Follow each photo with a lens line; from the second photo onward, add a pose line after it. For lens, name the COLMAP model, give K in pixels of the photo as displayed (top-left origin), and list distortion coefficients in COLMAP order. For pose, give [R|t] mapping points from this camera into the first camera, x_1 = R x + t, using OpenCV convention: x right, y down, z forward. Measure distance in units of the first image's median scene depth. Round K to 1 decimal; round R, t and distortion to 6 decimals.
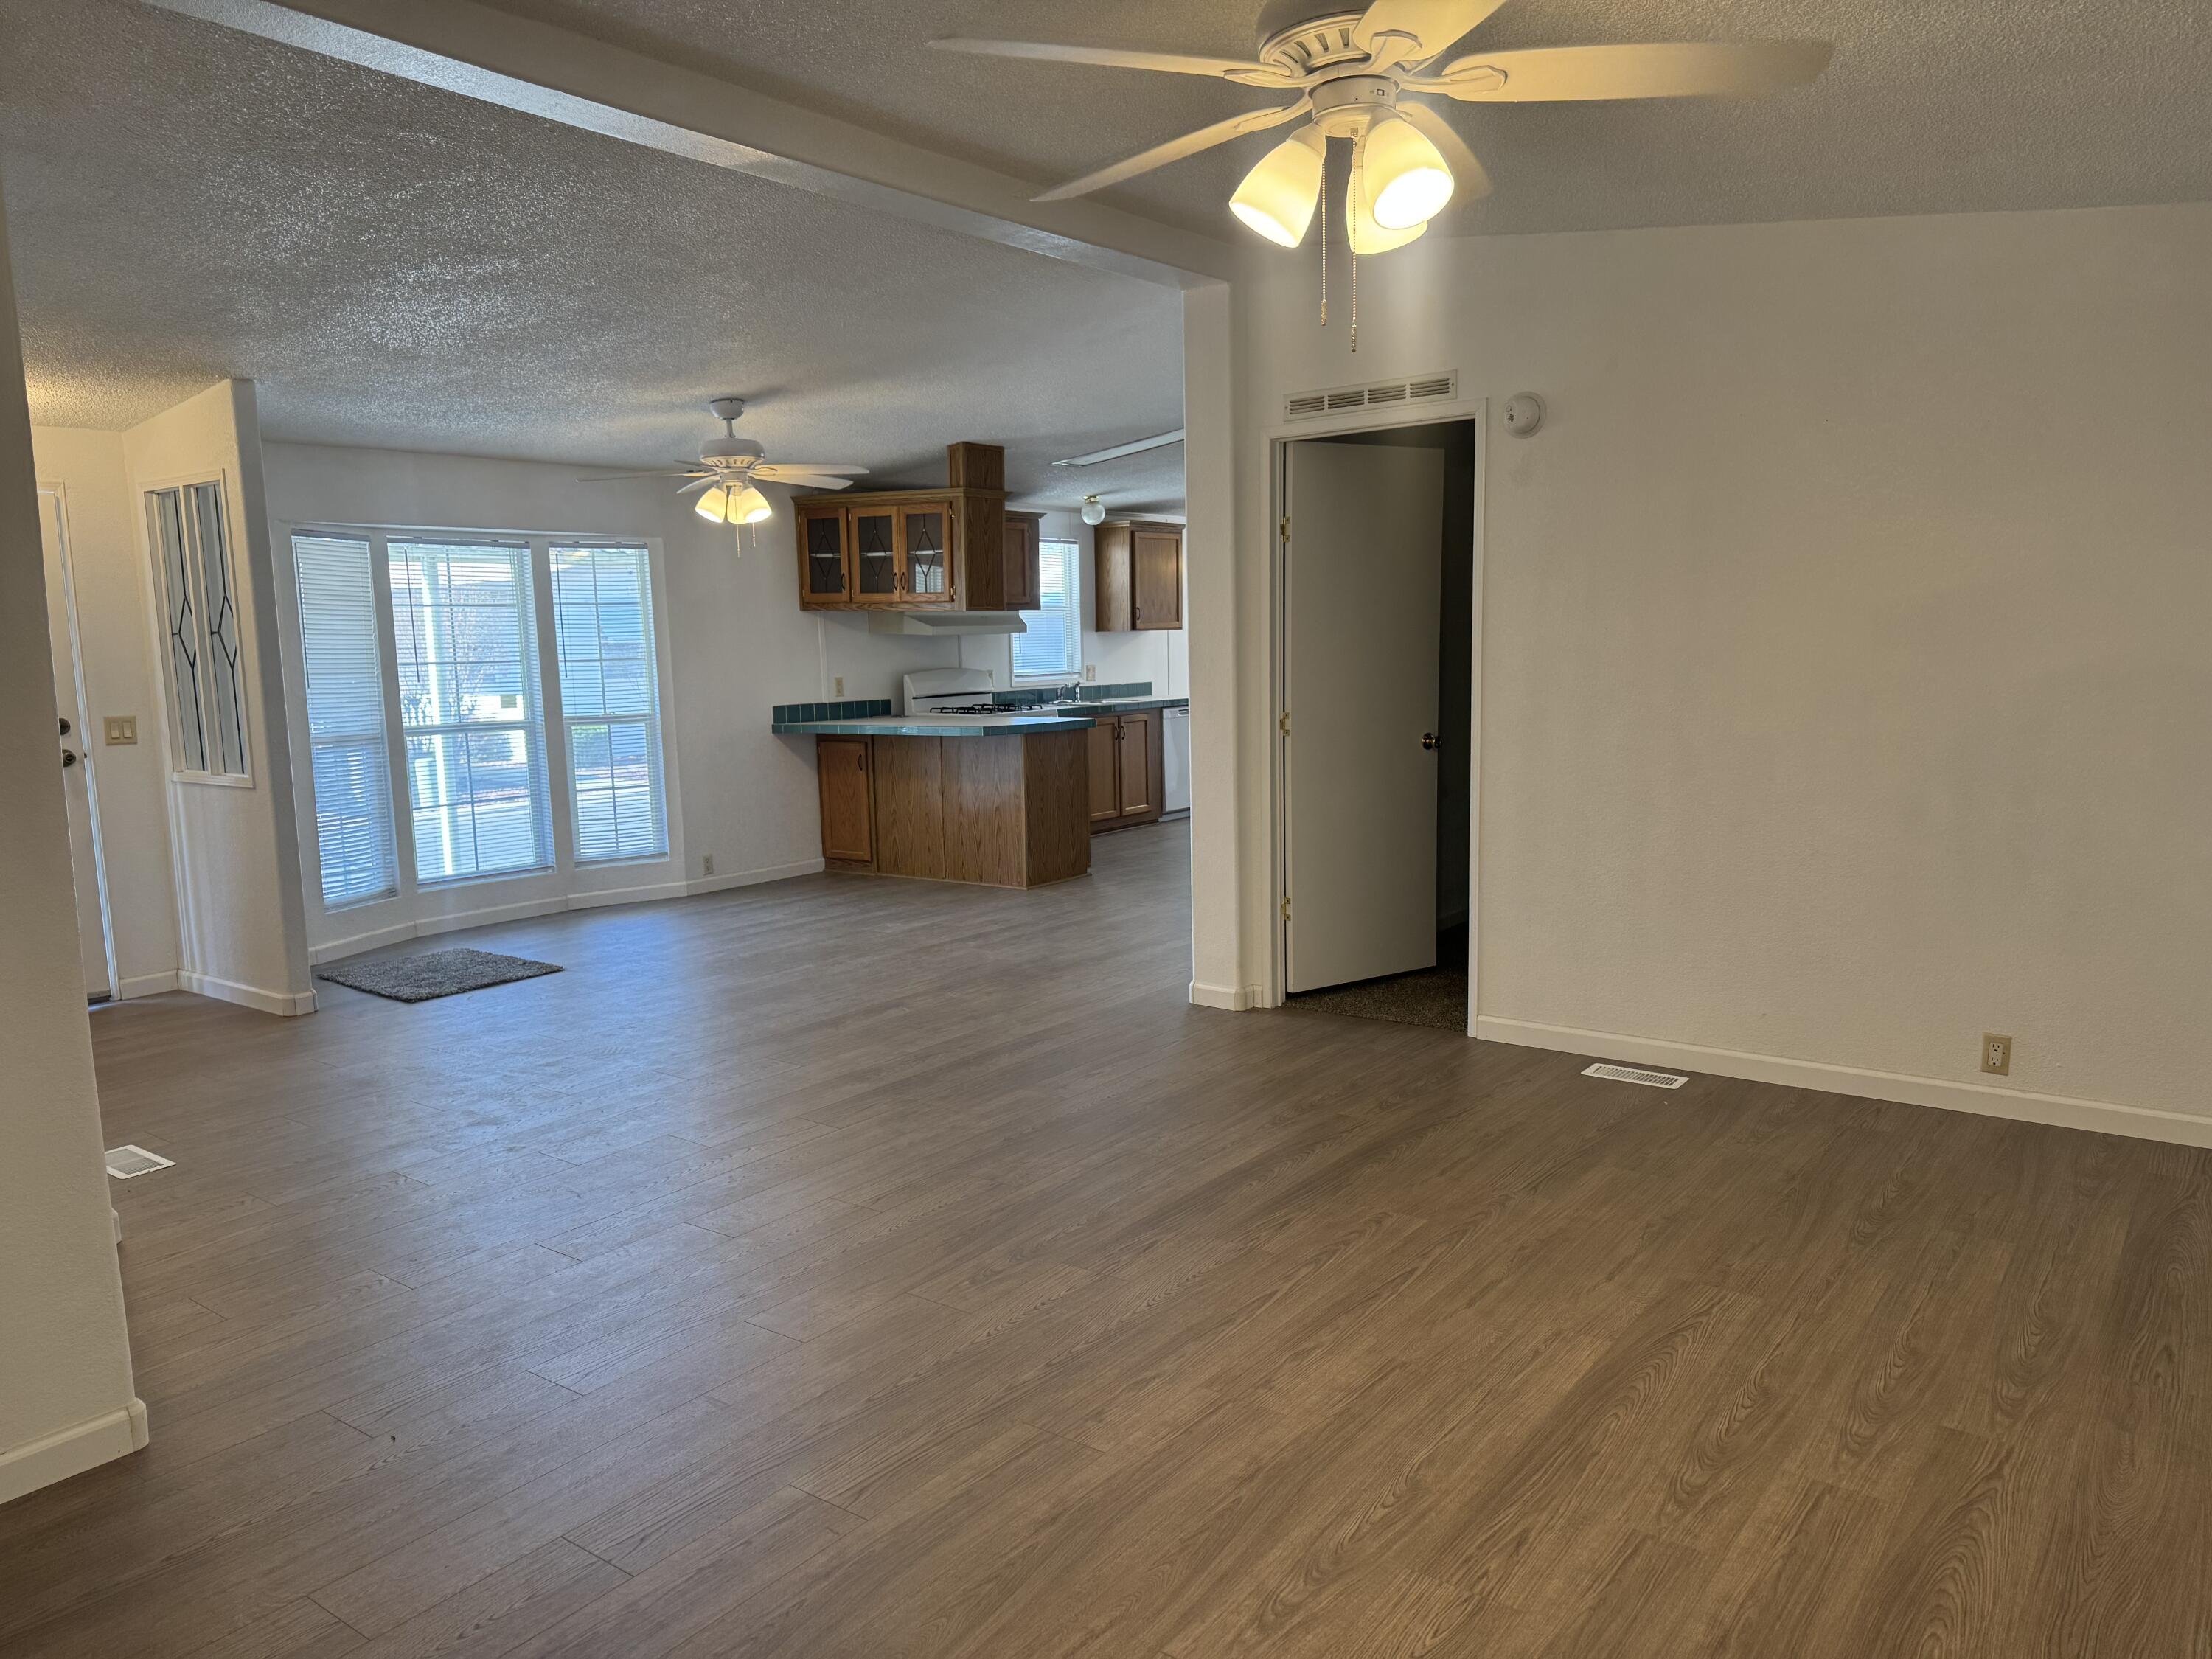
lens RADIAL K [[1532.6, 0, 1113.9], [0, 1532.6, 836.0], [0, 0, 1]] dist [0.104076, -0.148646]
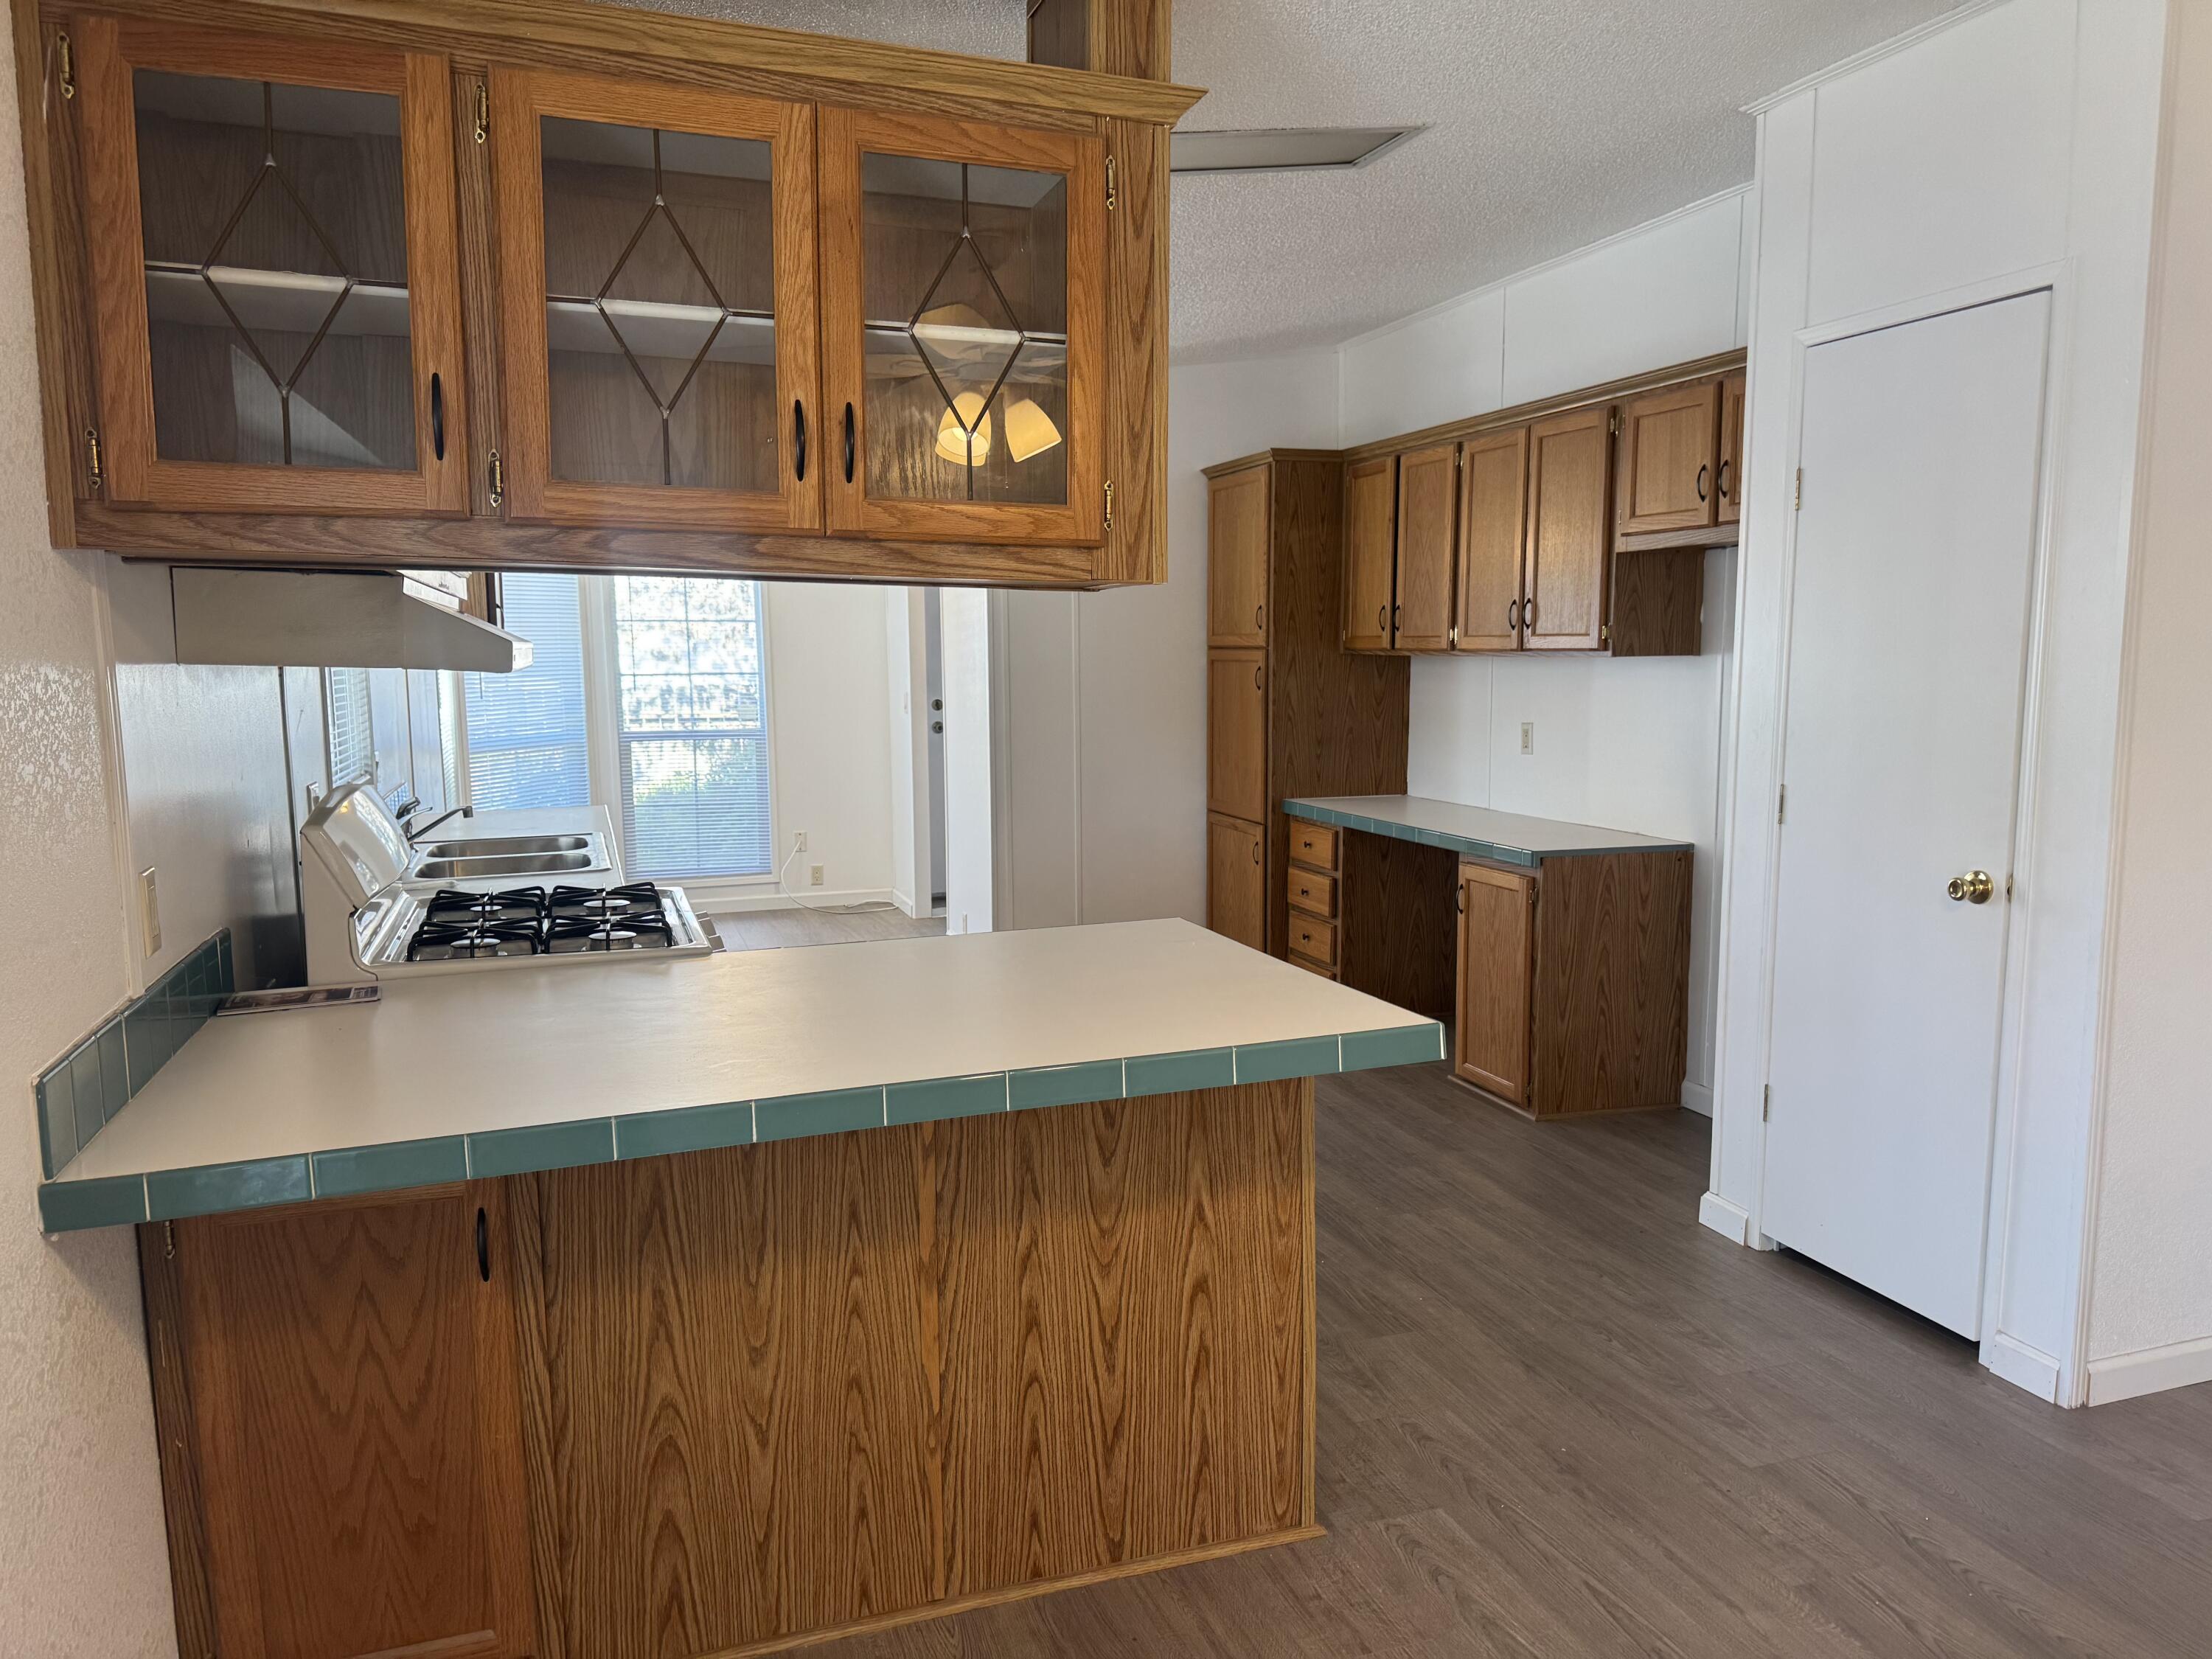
lens RADIAL K [[1532.6, 0, 1113.9], [0, 1532.6, 836.0], [0, 0, 1]] dist [0.104076, -0.148646]
pose [[0.556635, -0.084035, 0.826496, -0.317289], [0.106445, 0.993885, 0.029365, -0.111588], [-0.823910, 0.071631, 0.562176, 0.854938]]
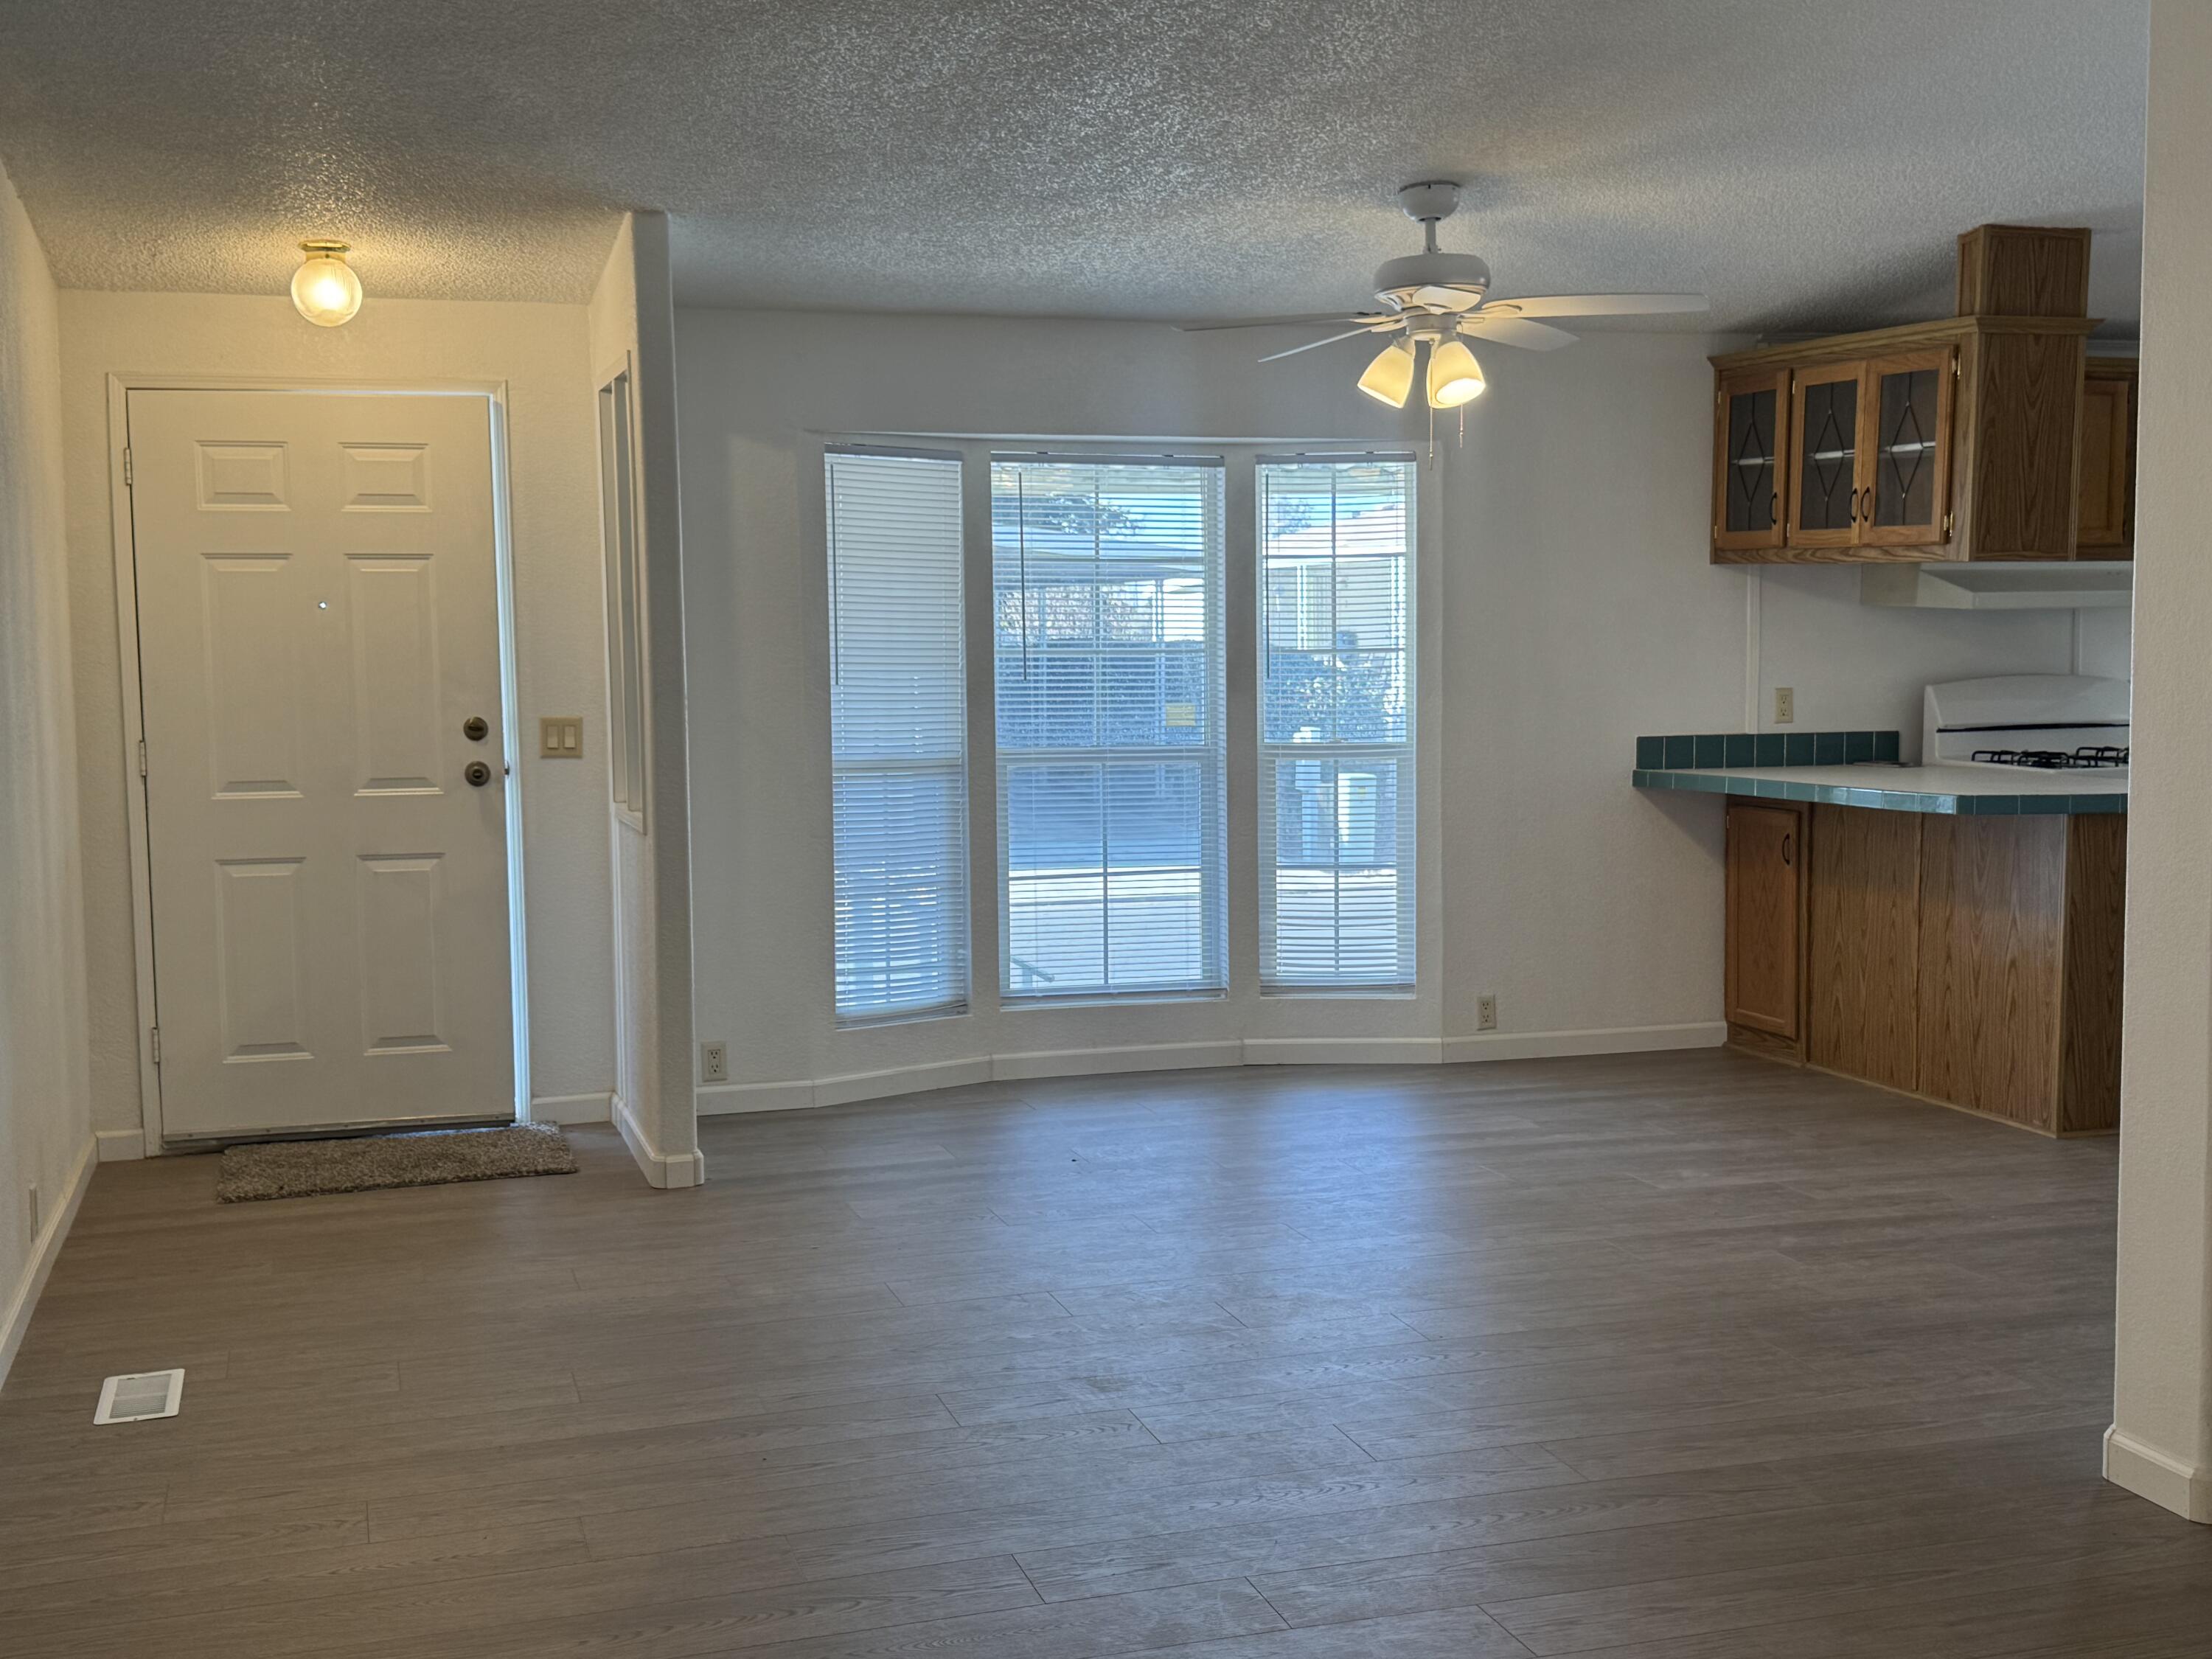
lens RADIAL K [[2476.7, 0, 1106.0], [0, 2476.7, 829.5], [0, 0, 1]] dist [0.208610, -0.378385]
pose [[0.814378, 0.063229, -0.576879, 0.151136], [-0.086531, 0.996165, -0.012970, -0.025156], [0.573847, 0.060481, 0.816726, 0.175732]]
